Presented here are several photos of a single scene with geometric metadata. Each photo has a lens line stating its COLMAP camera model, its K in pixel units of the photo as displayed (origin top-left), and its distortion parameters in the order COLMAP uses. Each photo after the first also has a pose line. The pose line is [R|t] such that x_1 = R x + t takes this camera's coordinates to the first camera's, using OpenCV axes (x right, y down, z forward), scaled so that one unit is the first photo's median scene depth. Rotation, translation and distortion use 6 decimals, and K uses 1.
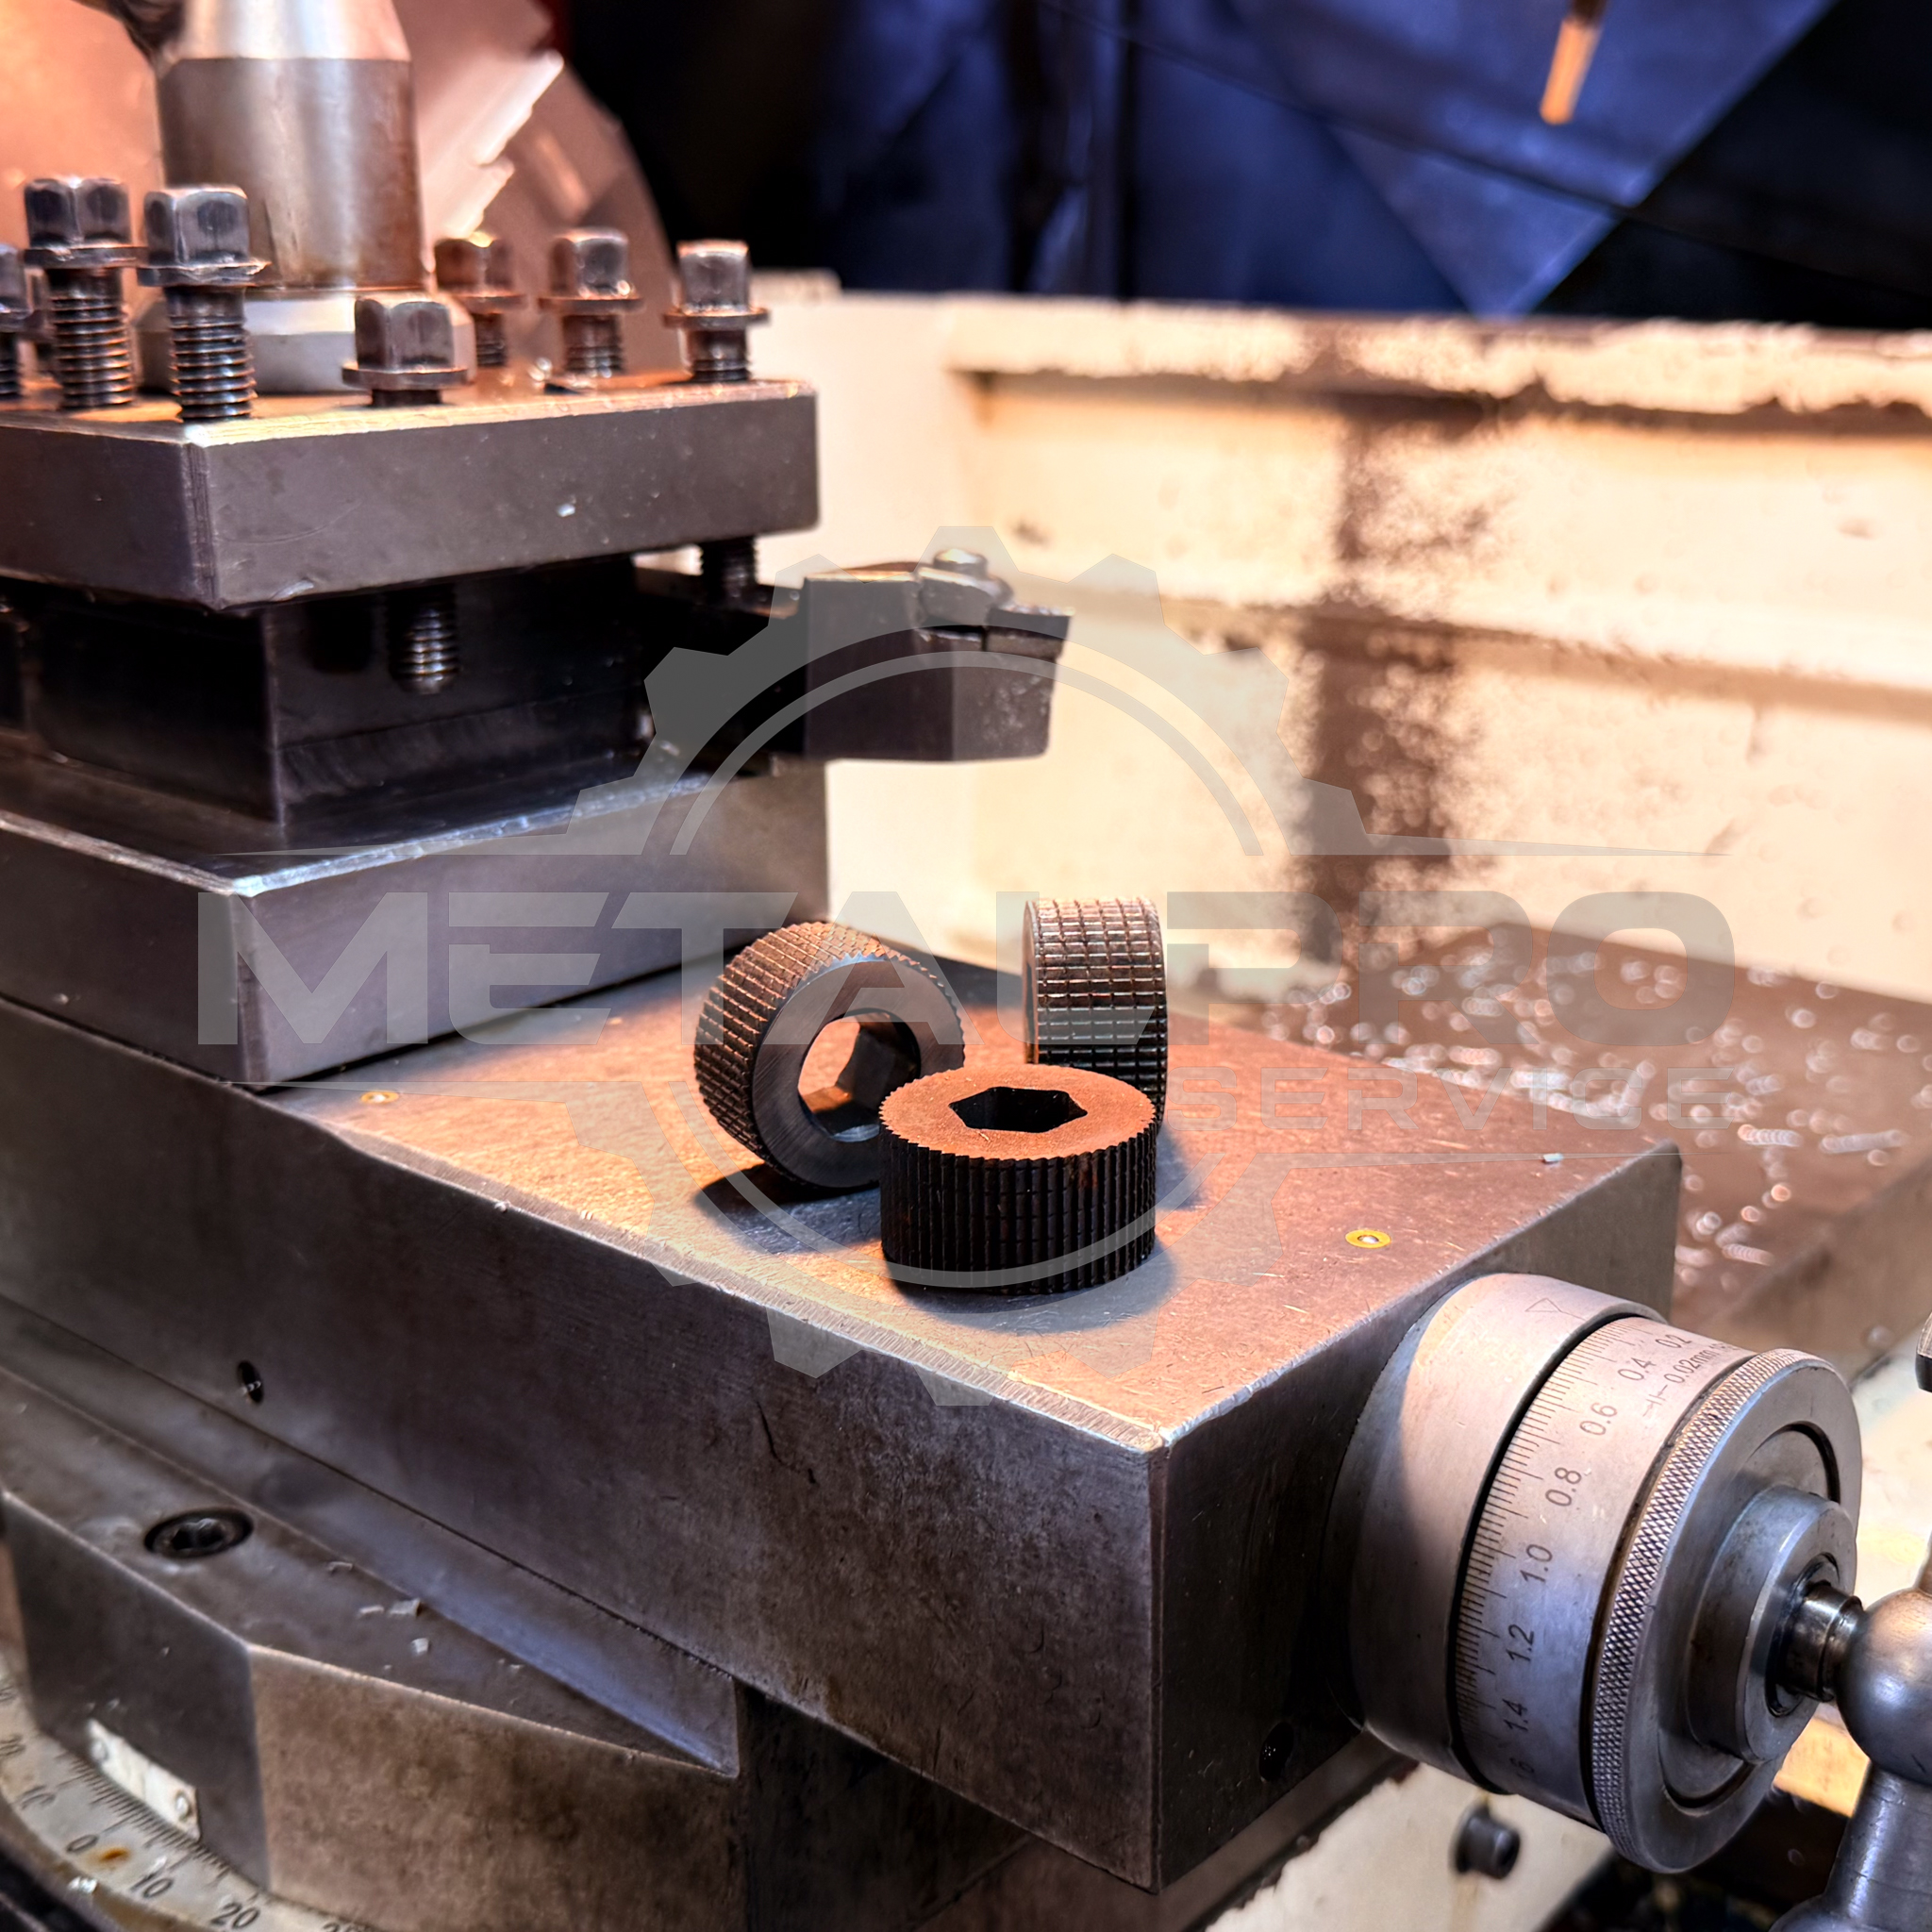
lens RADIAL K [[2517.0, 0, 968.2], [0, 2517.0, 957.2], [0, 0, 1]] dist [0.188807, -0.491493]
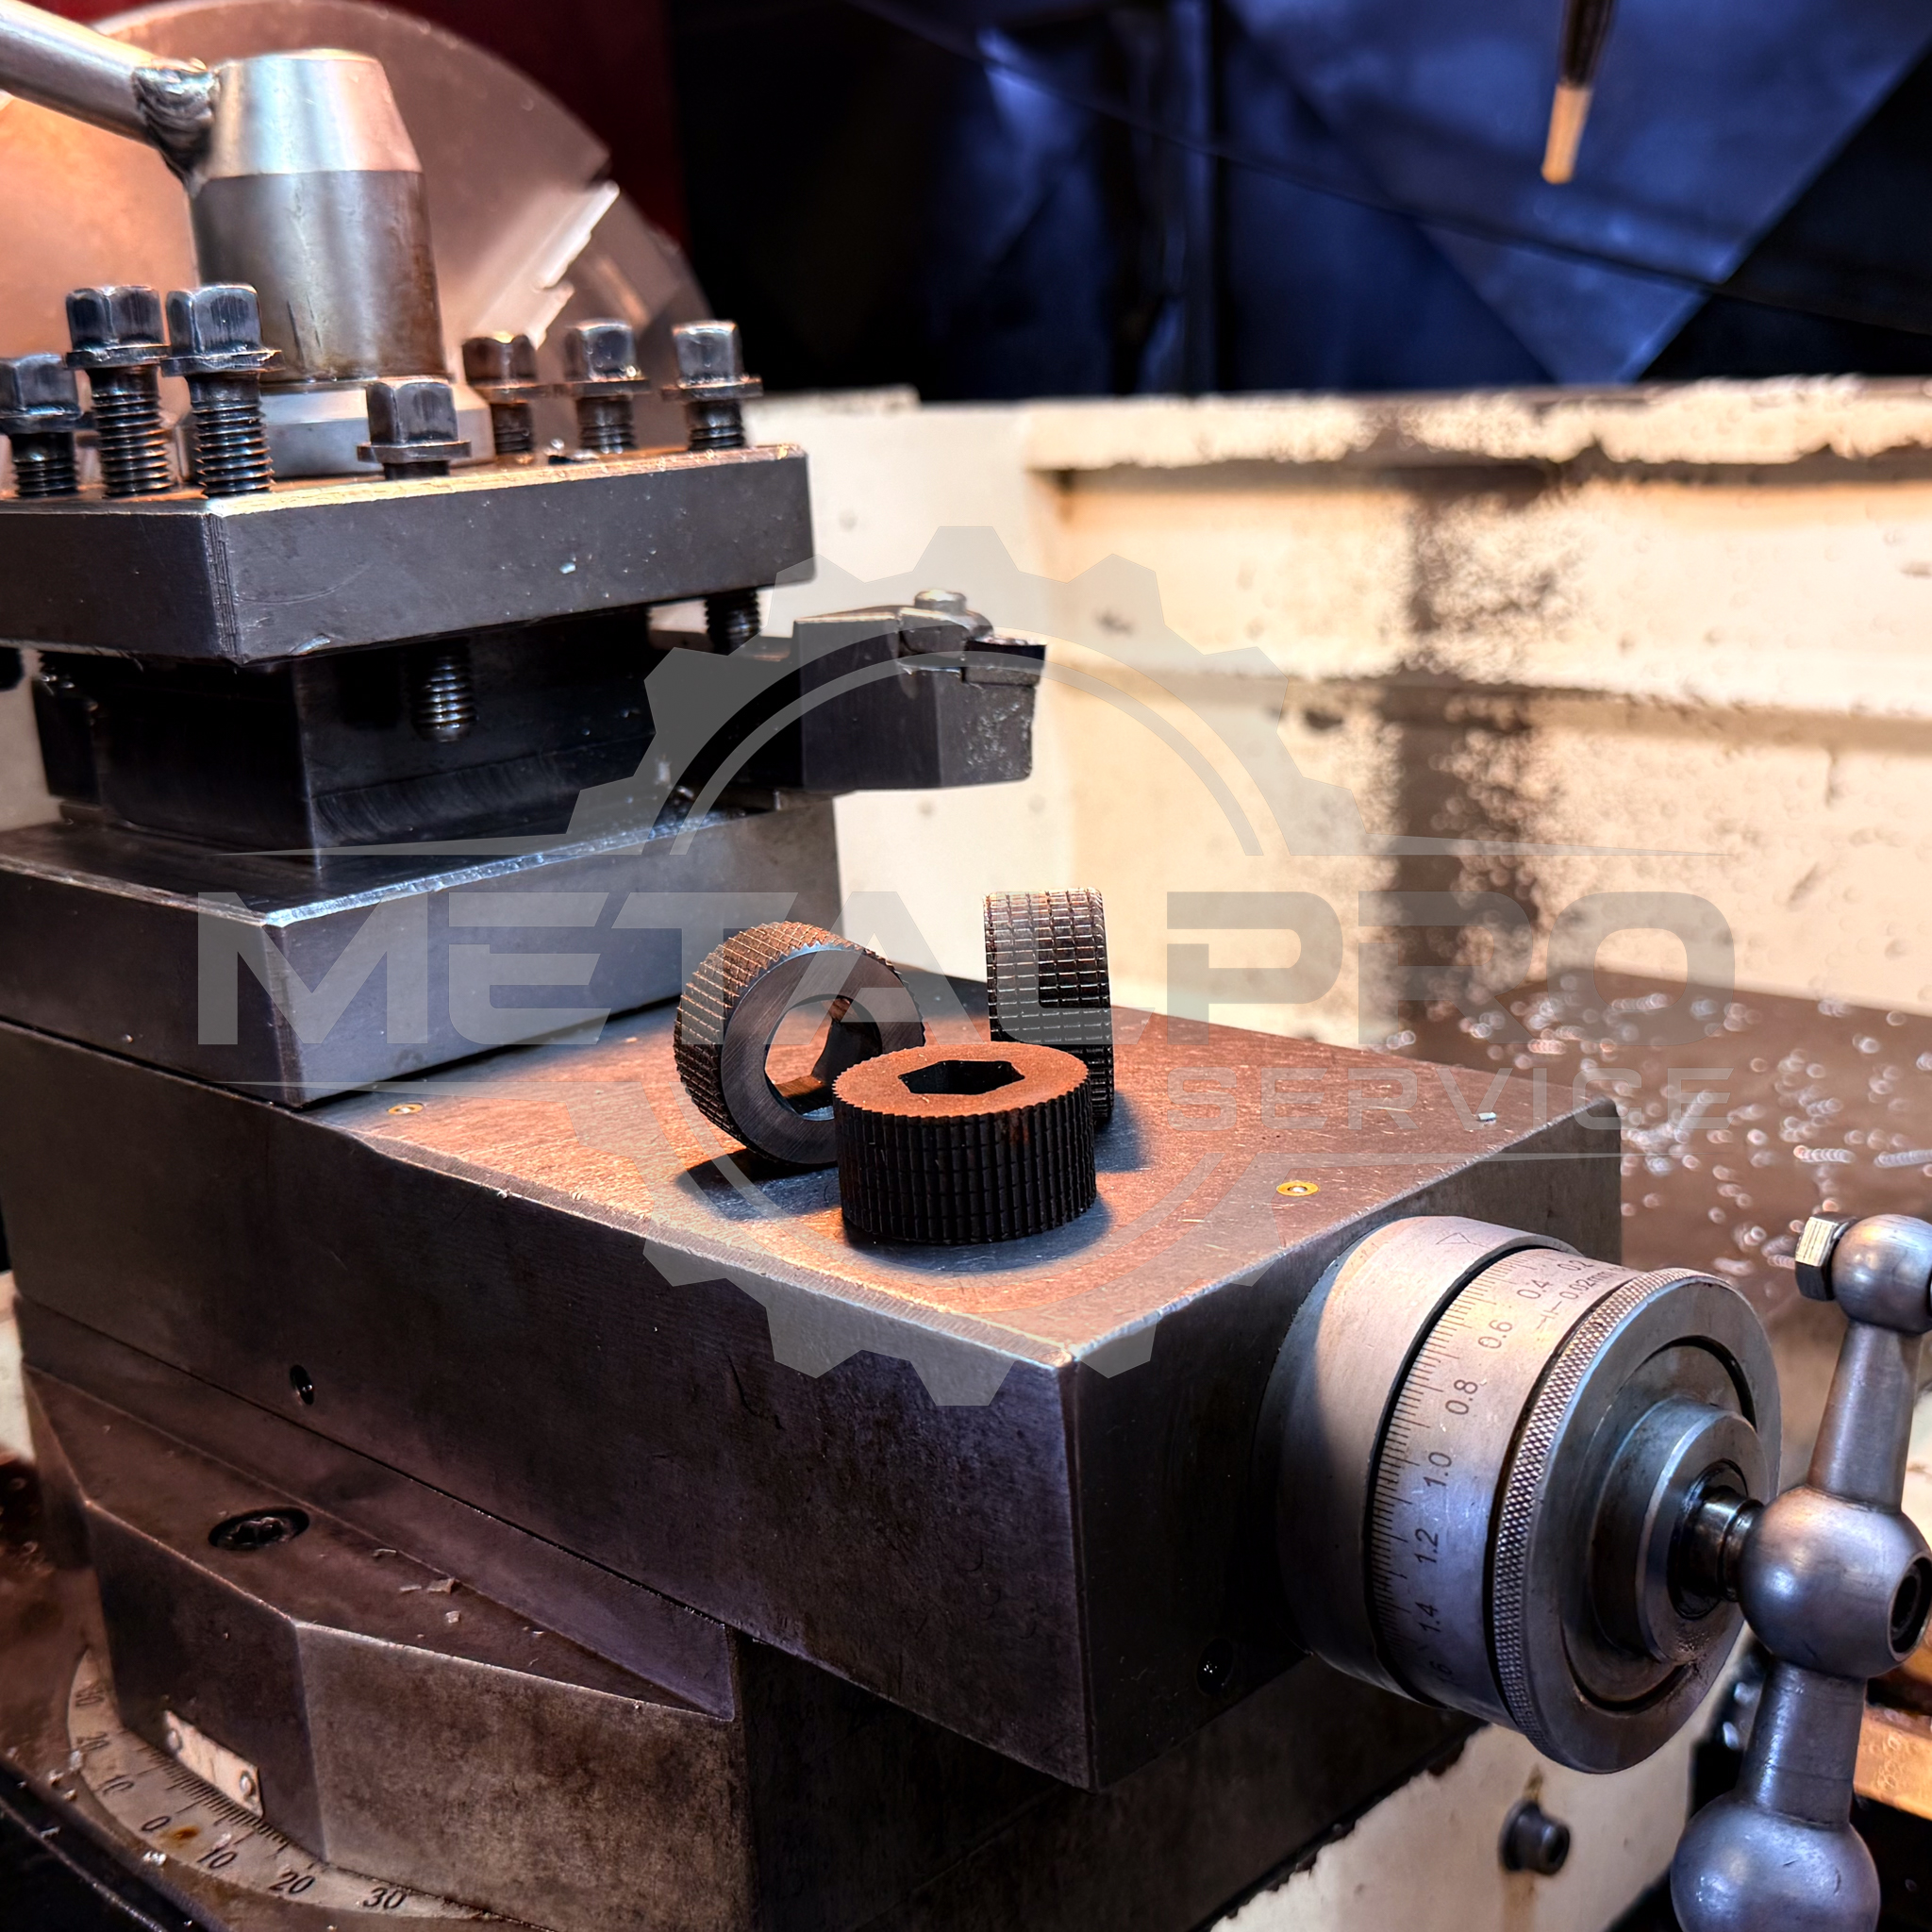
lens RADIAL K [[2509.1, 0, 953.0], [0, 2509.1, 959.2], [0, 0, 1]] dist [0.194283, -0.498270]
pose [[0.996653, -0.040760, -0.070859, 0.087605], [0.037282, 0.998066, -0.049745, 0.058877], [0.072749, 0.046937, 0.996245, -0.065194]]
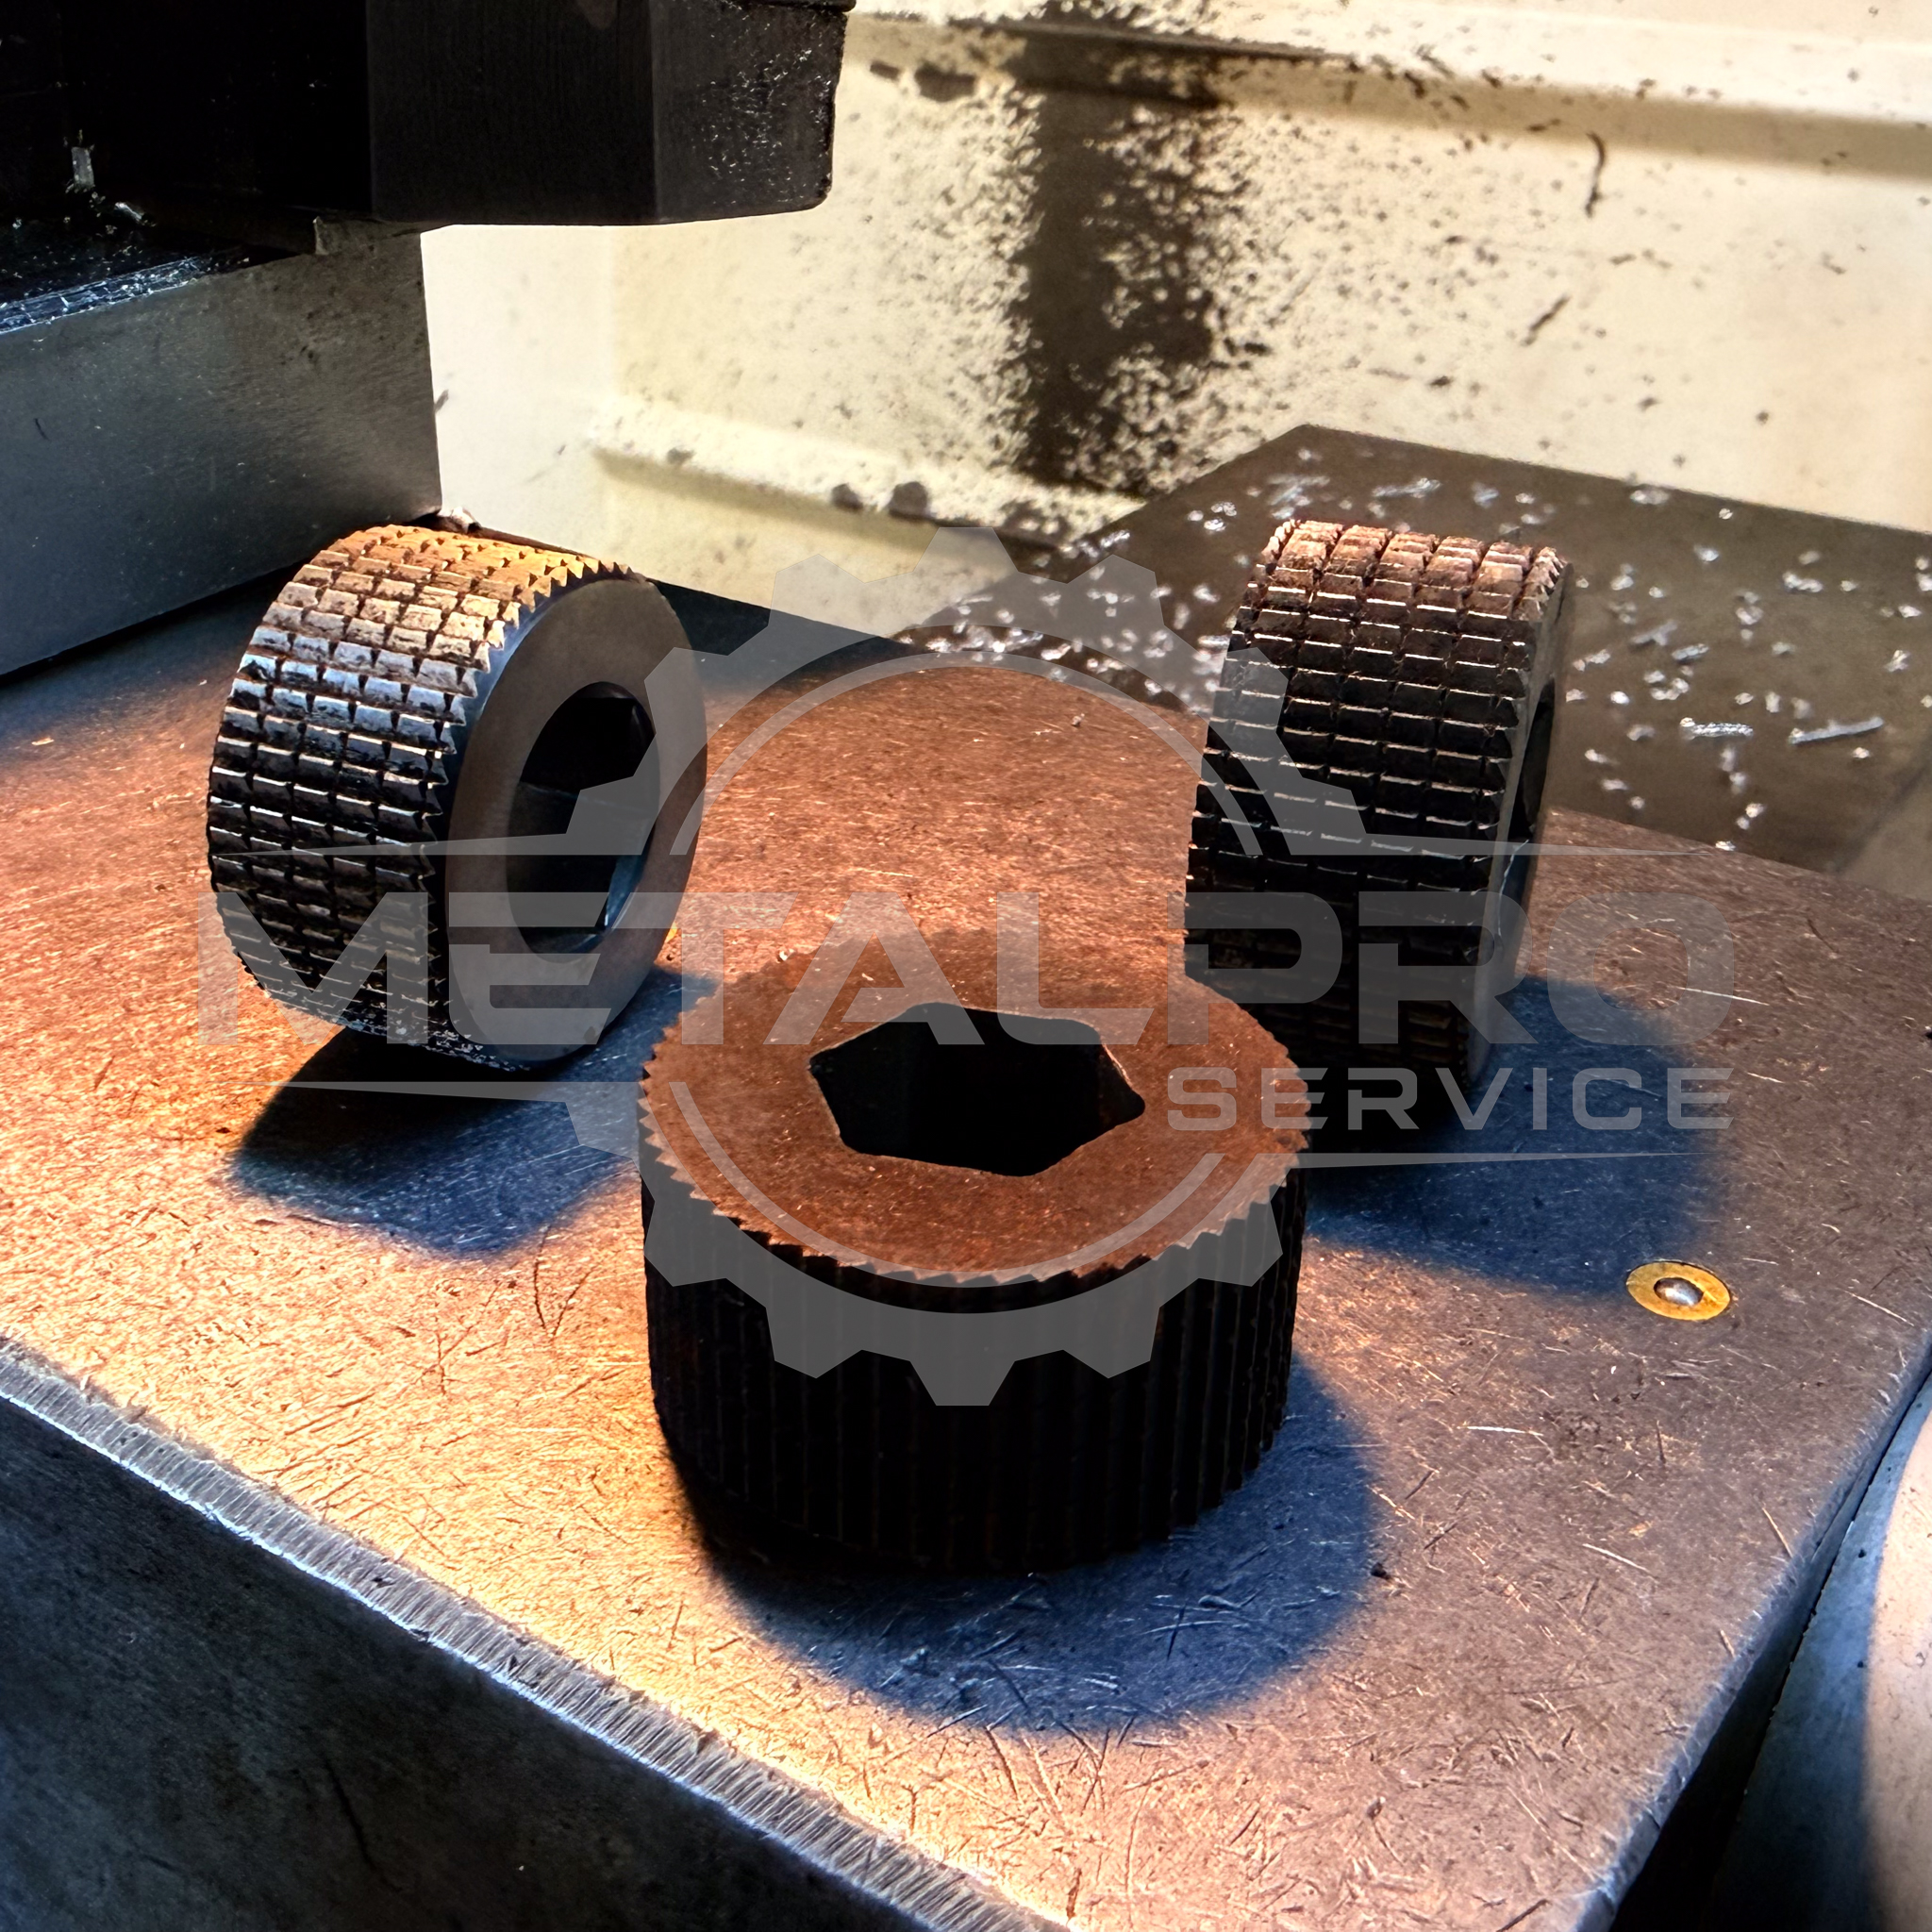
lens RADIAL K [[2486.4, 0, 778.0], [0, 2486.4, 965.7], [0, 0, 1]] dist [0.011598, 0.002540]
pose [[0.997000, -0.042499, 0.064695, -0.025581], [0.028404, 0.978355, 0.204976, -0.038041], [-0.072006, -0.202523, 0.976627, 0.559680]]
